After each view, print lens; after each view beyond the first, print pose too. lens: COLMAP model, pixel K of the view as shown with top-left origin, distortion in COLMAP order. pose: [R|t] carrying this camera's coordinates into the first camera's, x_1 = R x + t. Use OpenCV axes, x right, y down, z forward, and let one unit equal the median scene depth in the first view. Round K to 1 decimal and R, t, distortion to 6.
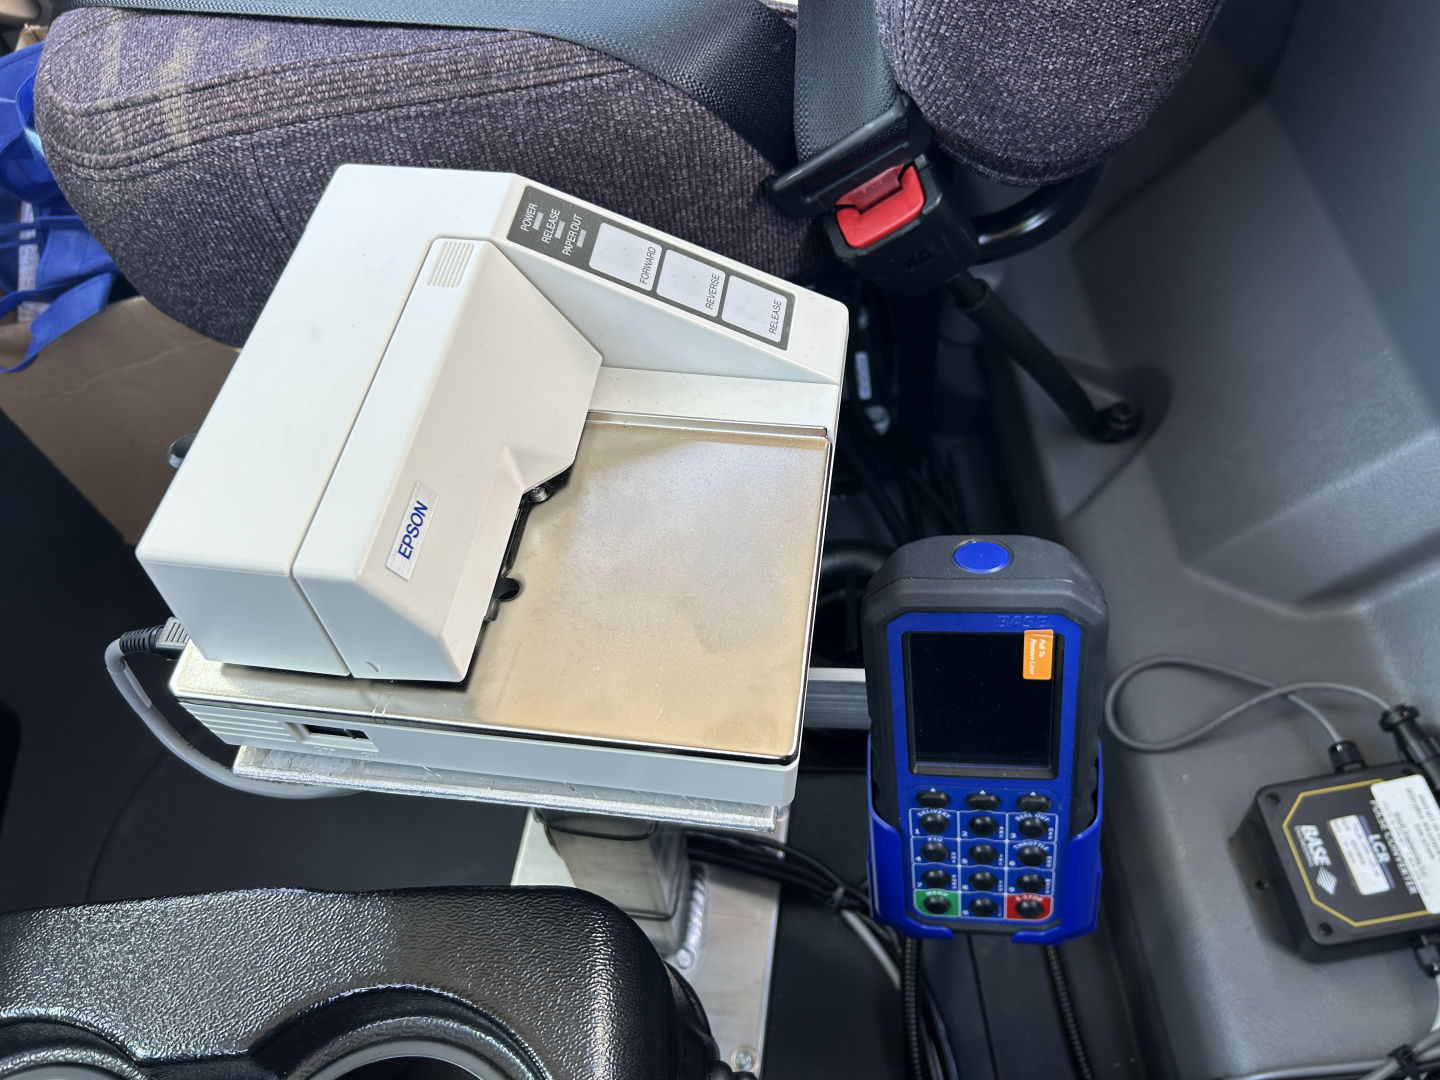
lens RADIAL K [[1085.5, 0, 704.4], [0, 1085.5, 540.8], [0, 0, 1]] dist [0.030913, -0.051714]
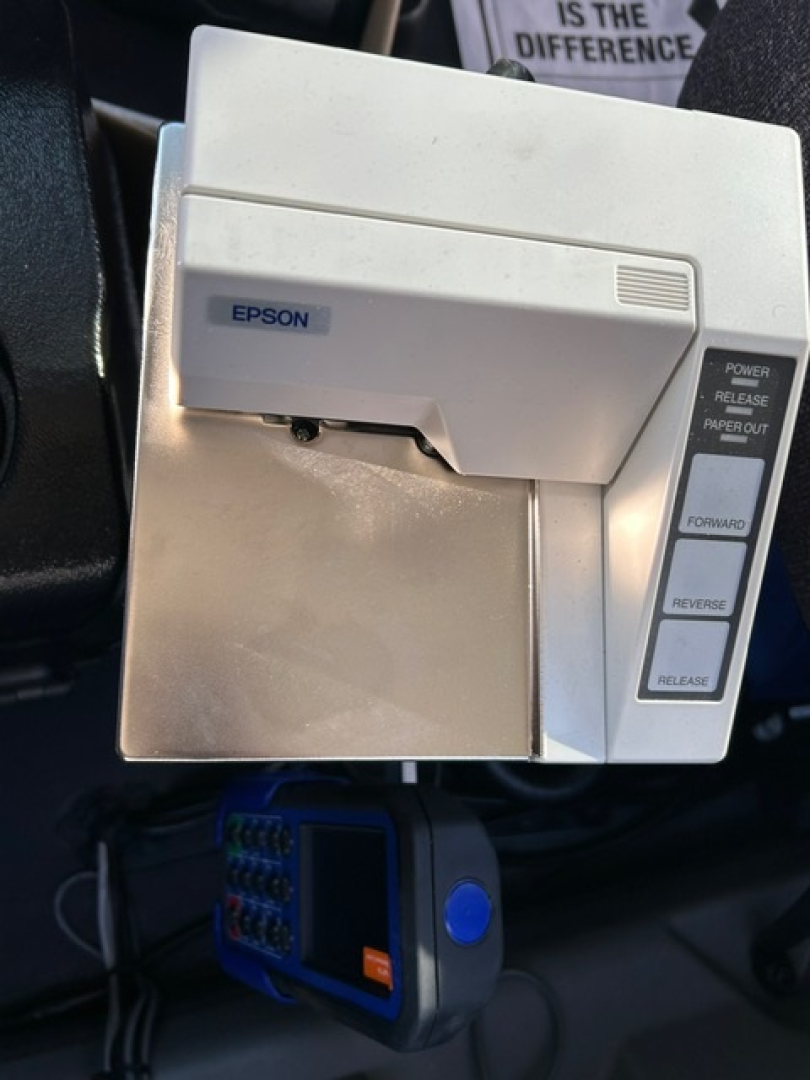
lens RADIAL K [[814.1, 0, 379.0], [0, 814.1, 536.8], [0, 0, 1]] dist [0.030913, -0.051714]
pose [[0.115815, 0.990243, -0.077490, -0.022674], [-0.922035, 0.136193, 0.362357, -0.229588], [0.369376, 0.029482, 0.928812, 0.319162]]
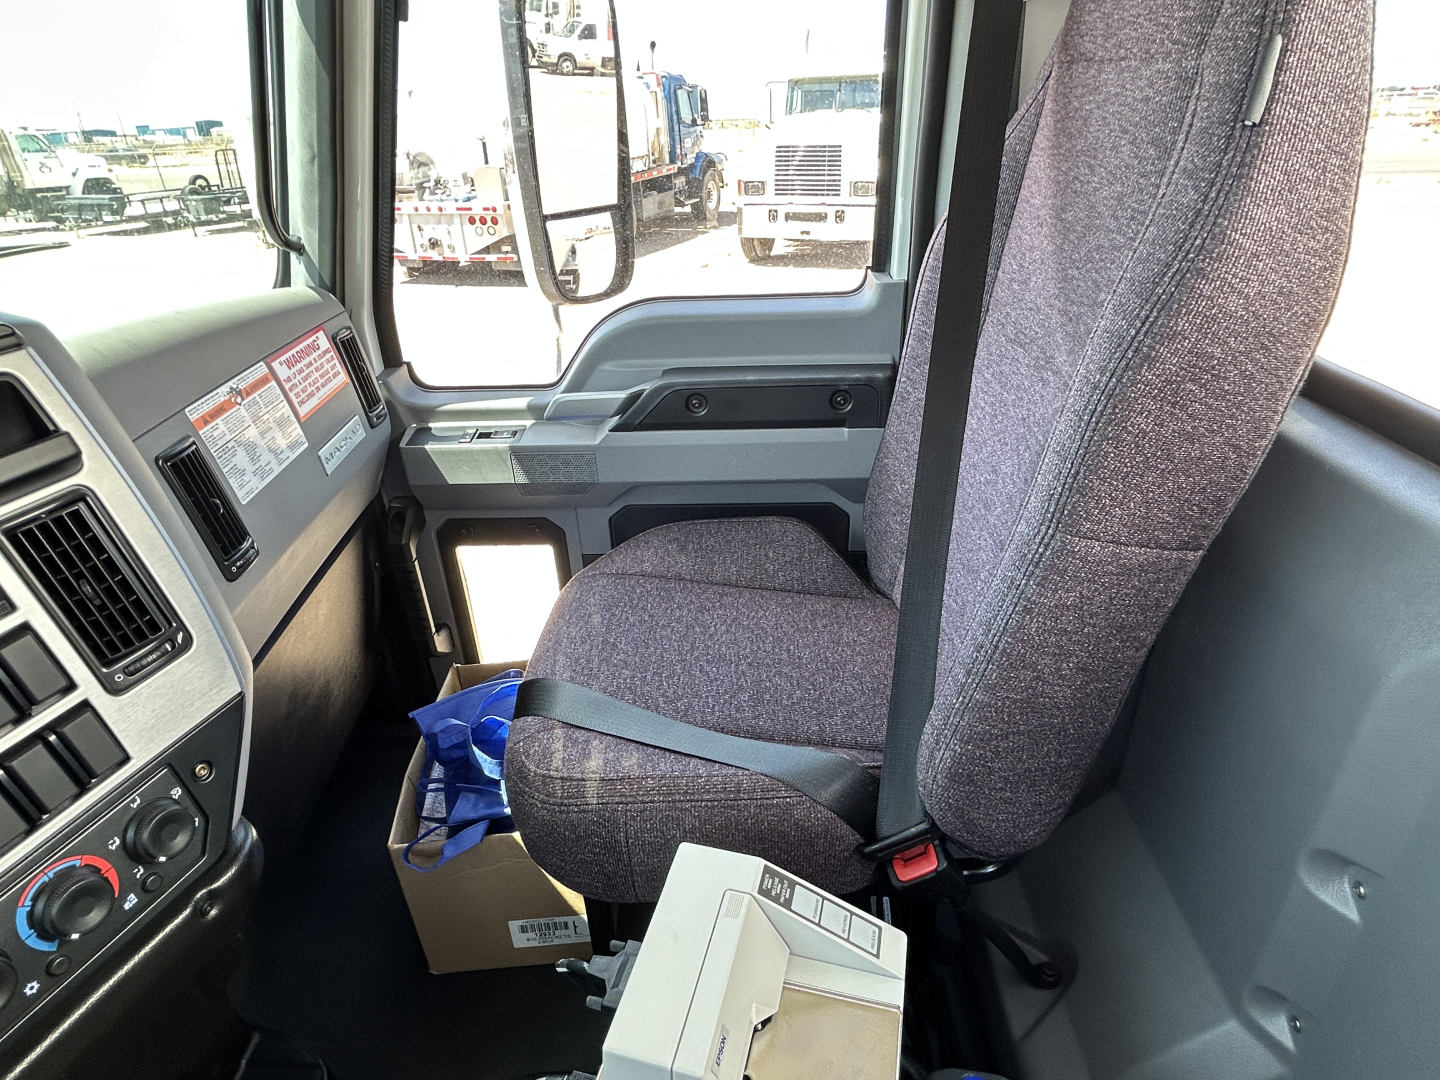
lens RADIAL K [[818.5, 0, 691.5], [0, 818.5, 534.5], [0, 0, 1]] dist [0.000898, 0.004587]
pose [[0.992709, 0.101948, -0.064301, -0.255771], [-0.119930, 0.888693, -0.442539, -0.156654], [0.012028, 0.447025, 0.894441, -0.745386]]
